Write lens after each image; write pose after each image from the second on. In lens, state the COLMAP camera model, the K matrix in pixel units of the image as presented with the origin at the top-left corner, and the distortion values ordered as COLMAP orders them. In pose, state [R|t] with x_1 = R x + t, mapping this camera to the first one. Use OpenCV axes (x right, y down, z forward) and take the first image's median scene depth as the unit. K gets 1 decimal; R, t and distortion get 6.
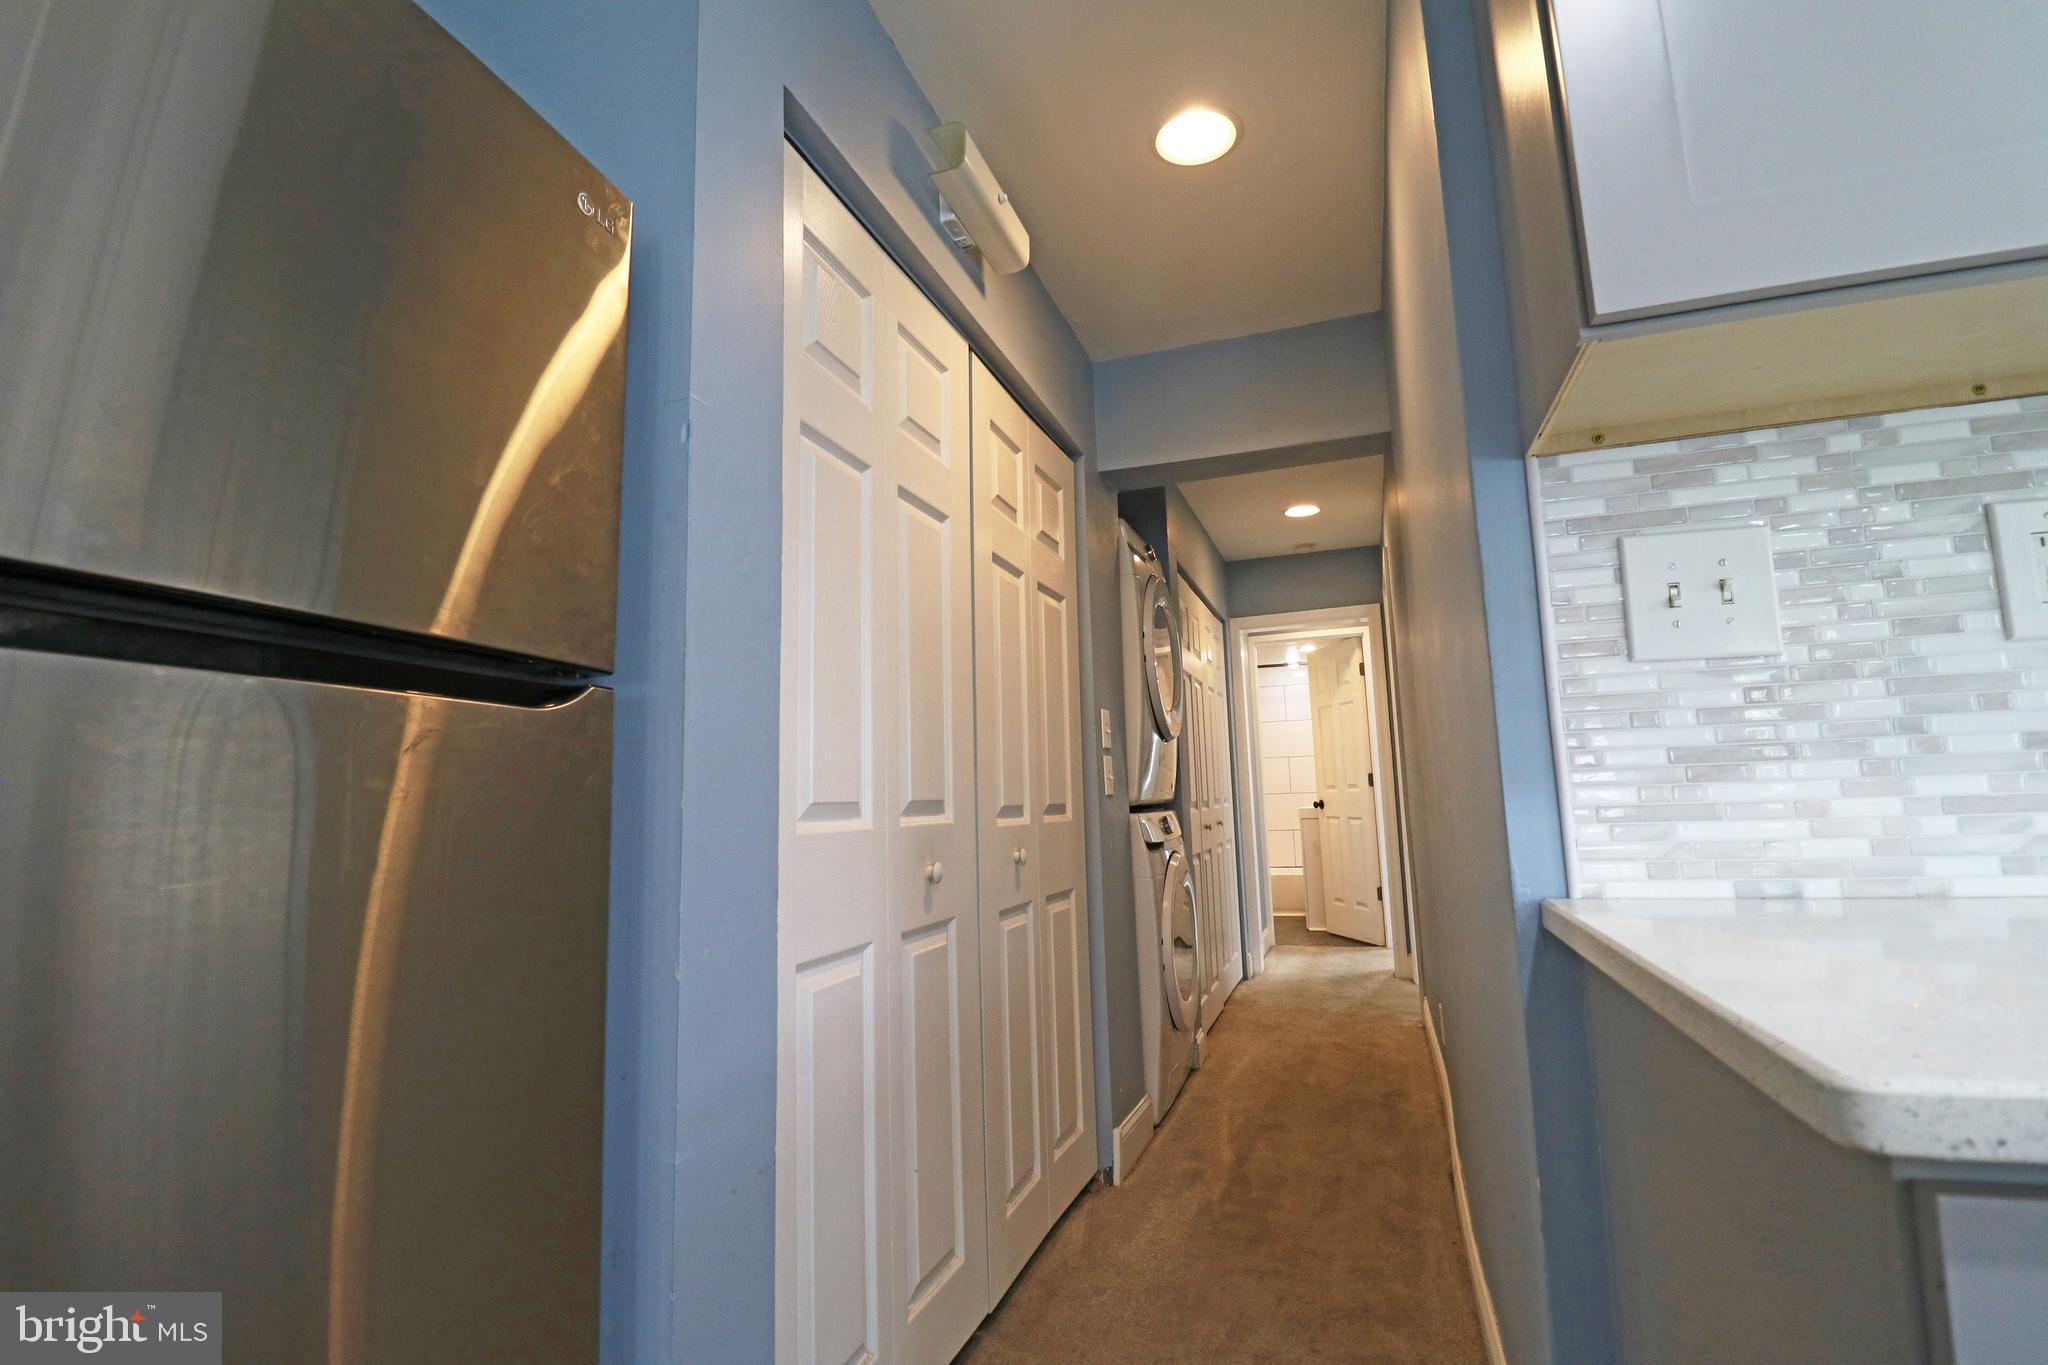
lens RADIAL K [[949.5, 0, 1031.9], [0, 949.5, 668.4], [0, 0, 1]] dist [0.000904, -0.013354]
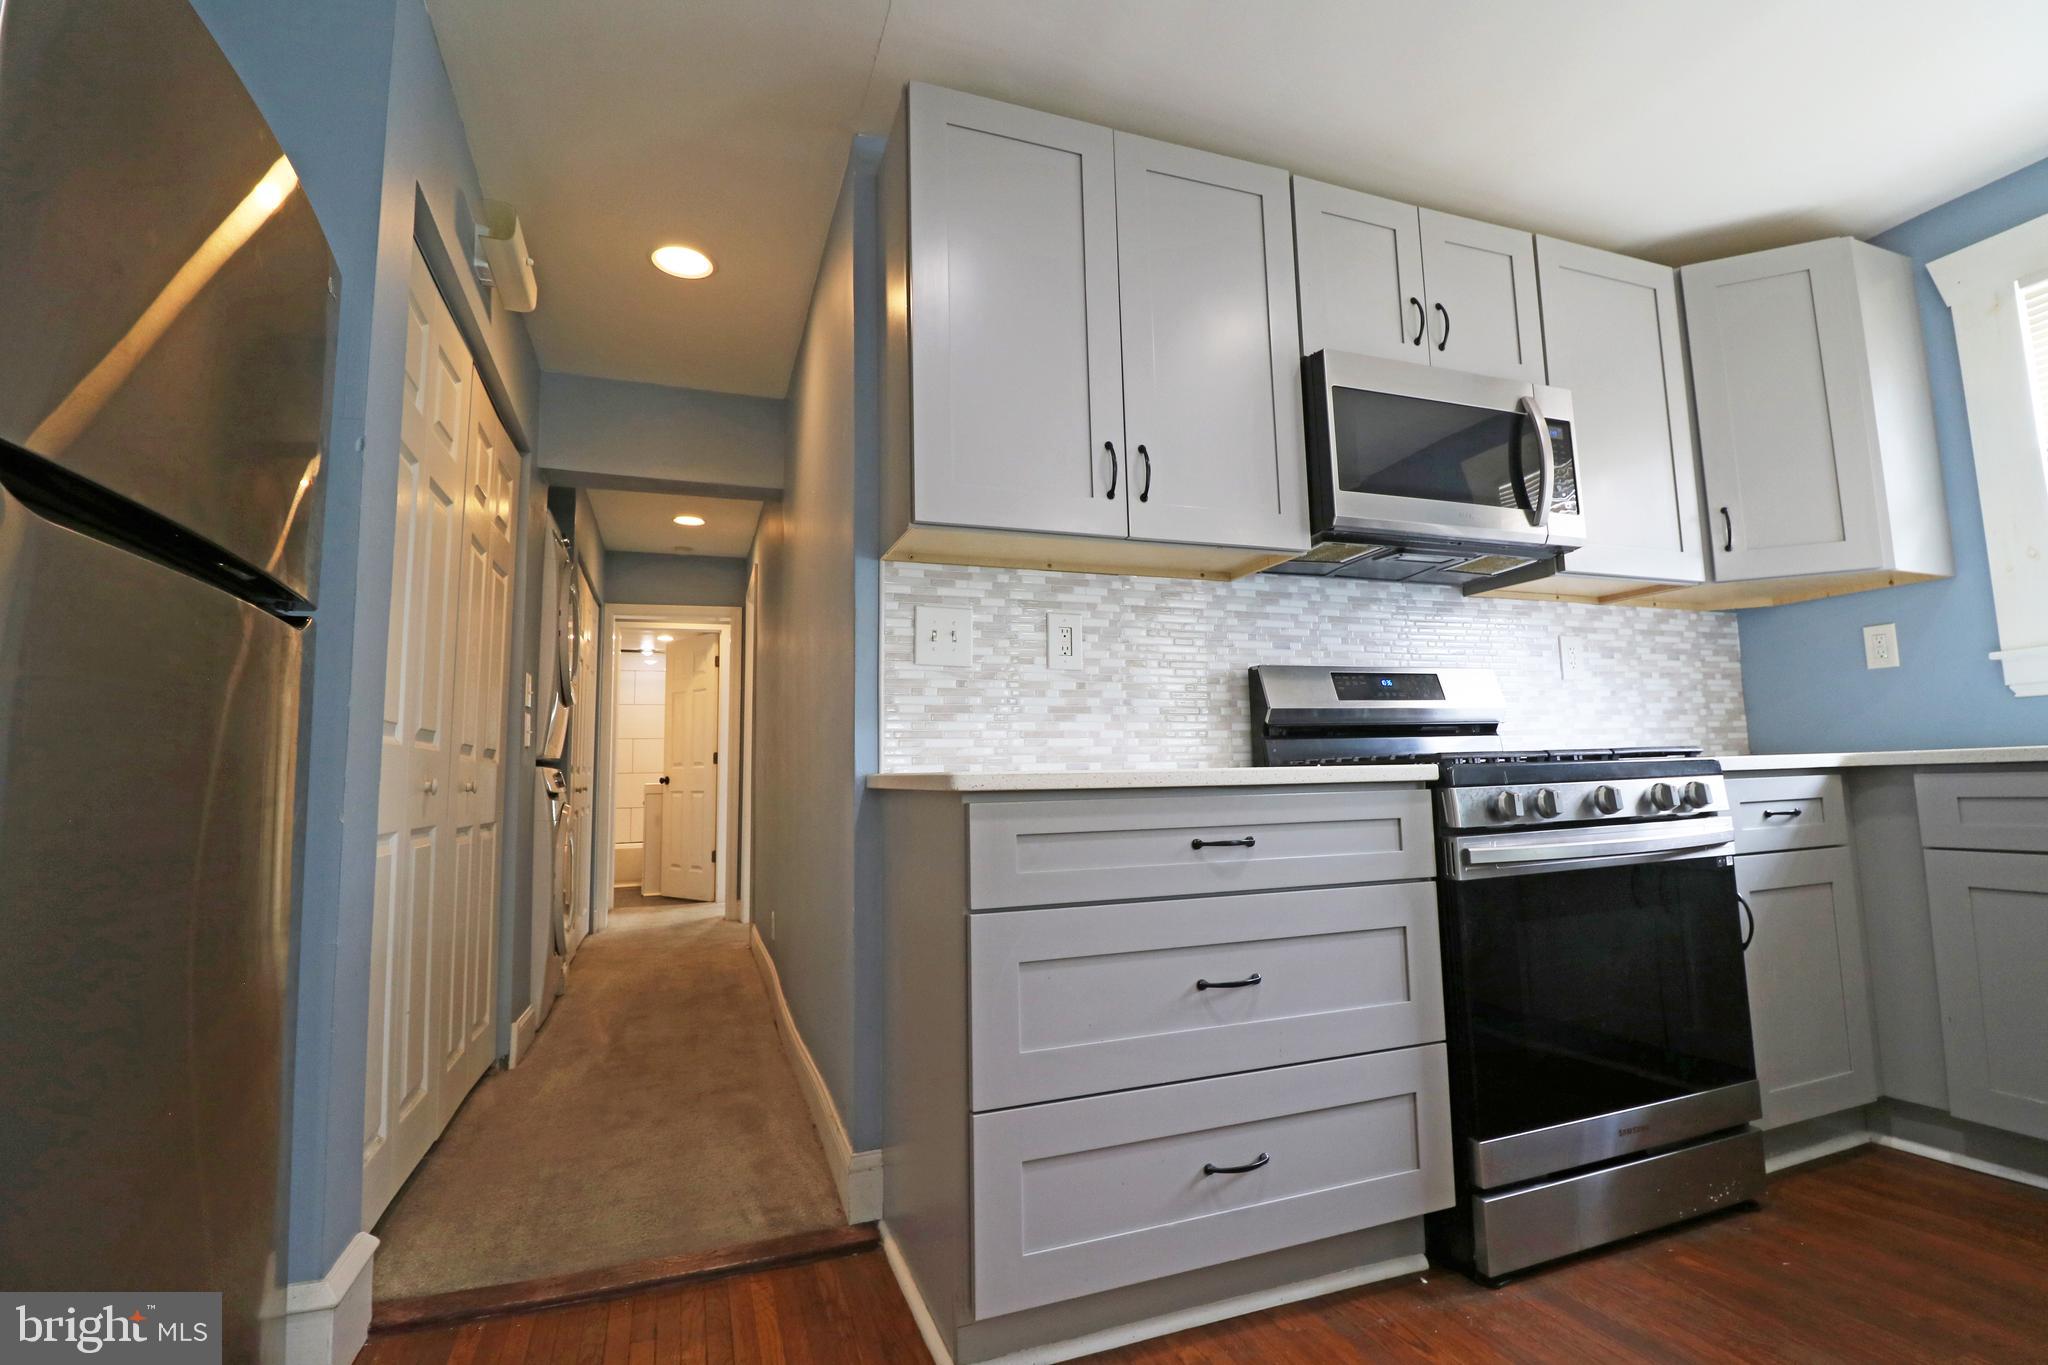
lens RADIAL K [[949.5, 0, 1030.4], [0, 949.5, 670.8], [0, 0, 1]] dist [0.000904, -0.013354]
pose [[0.773323, 0.085593, 0.628207, -0.496288], [-0.090419, 0.995606, -0.024345, 0.034653], [-0.627531, -0.037975, 0.777665, -0.807329]]
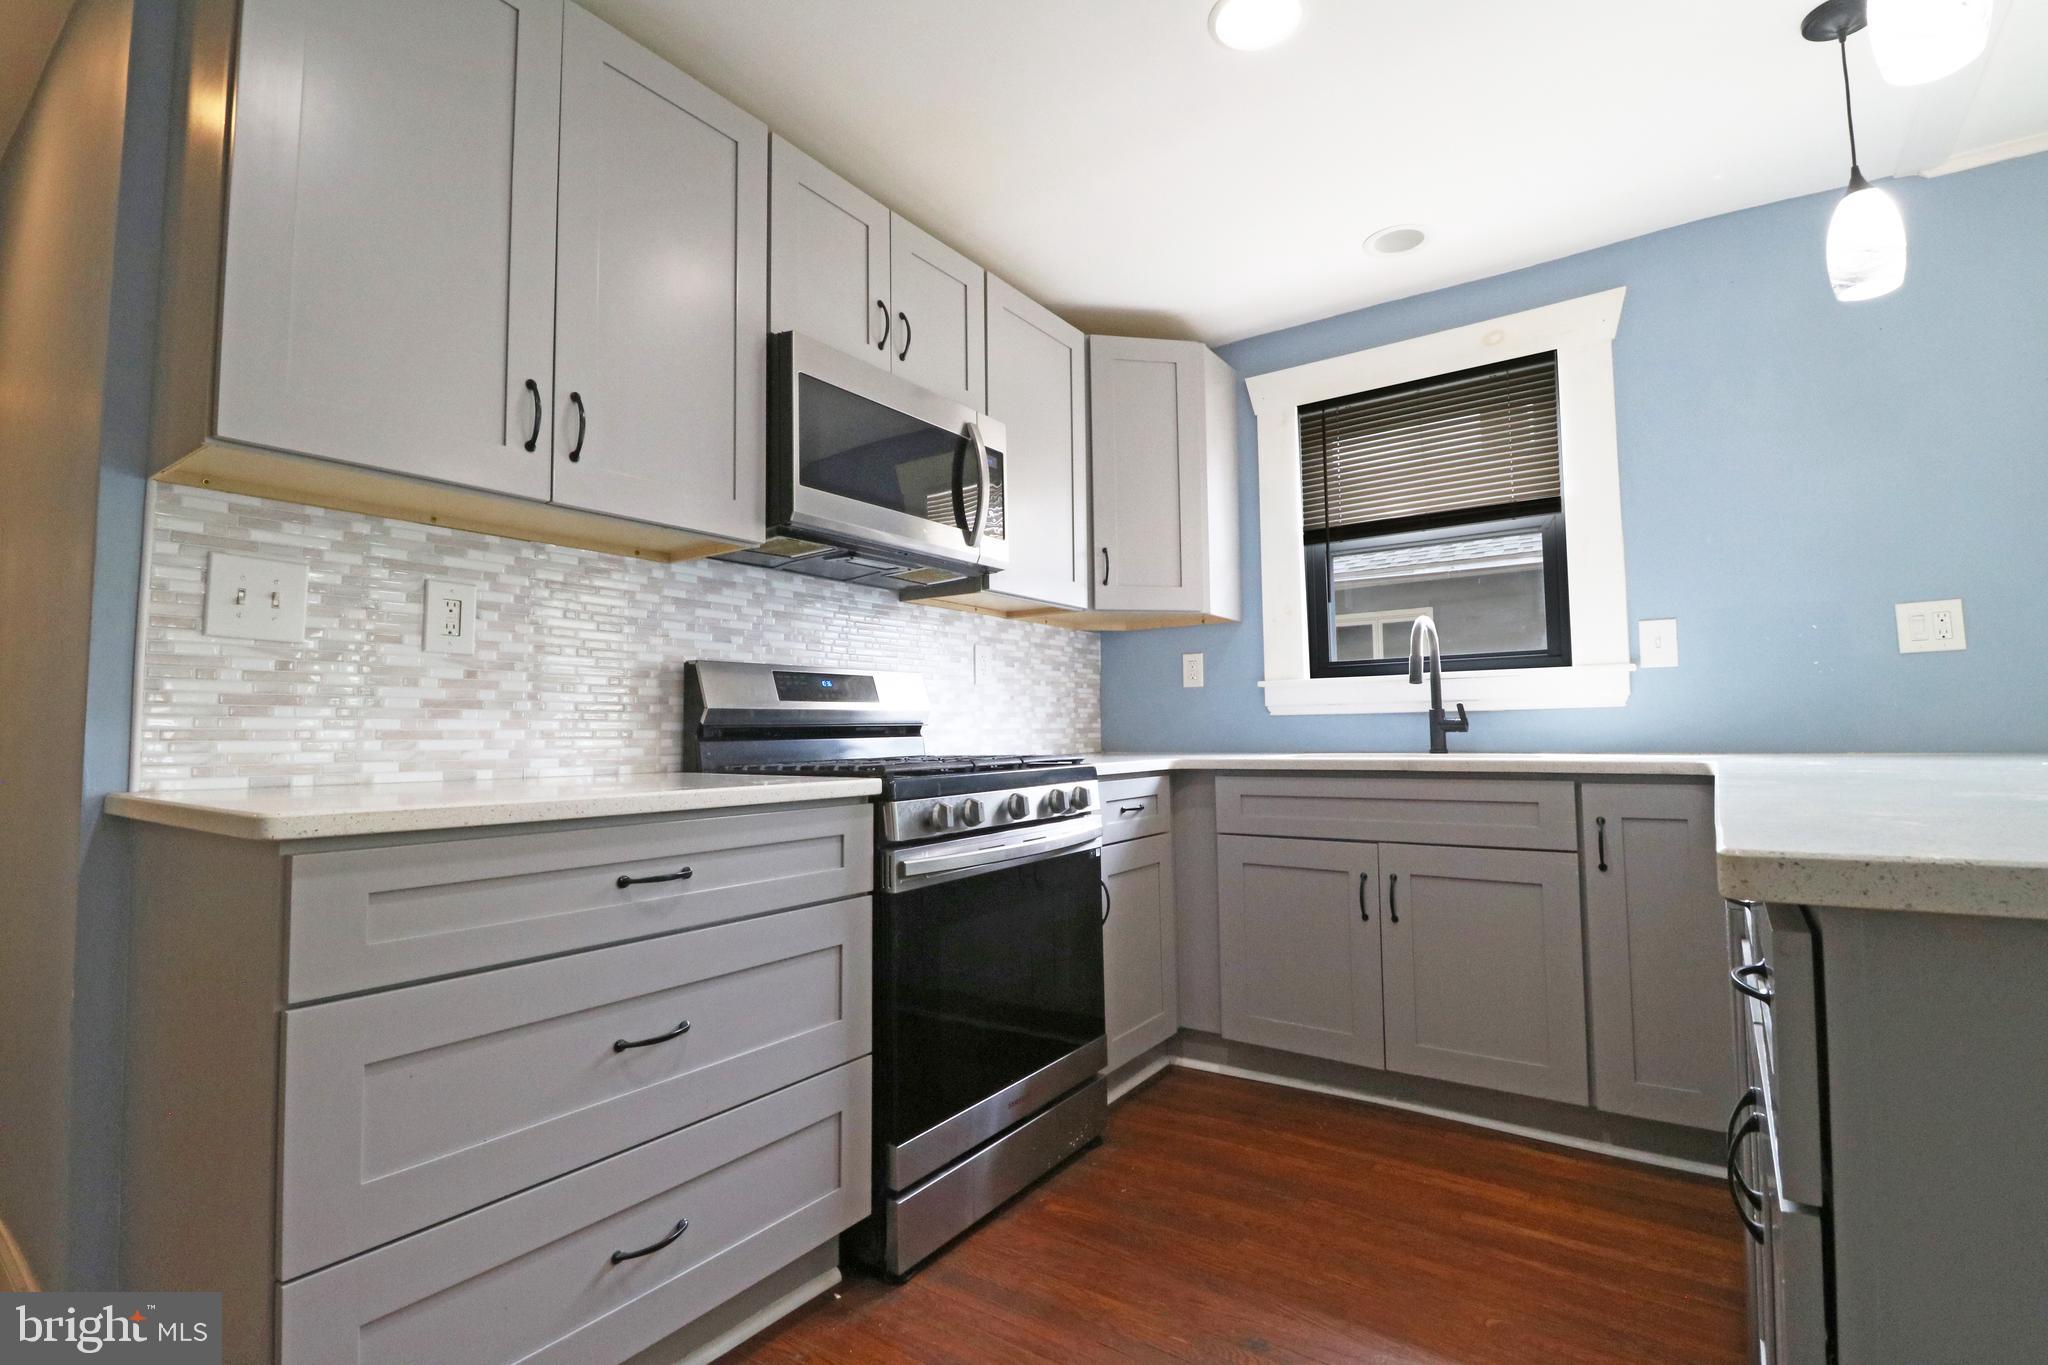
lens RADIAL K [[949.5, 0, 1030.8], [0, 949.5, 674.1], [0, 0, 1]] dist [0.000904, -0.013354]
pose [[0.275552, 0.090918, 0.956977, -0.419284], [-0.130832, 0.989801, -0.056364, -0.032690], [-0.952341, -0.109672, 0.284636, -0.663506]]
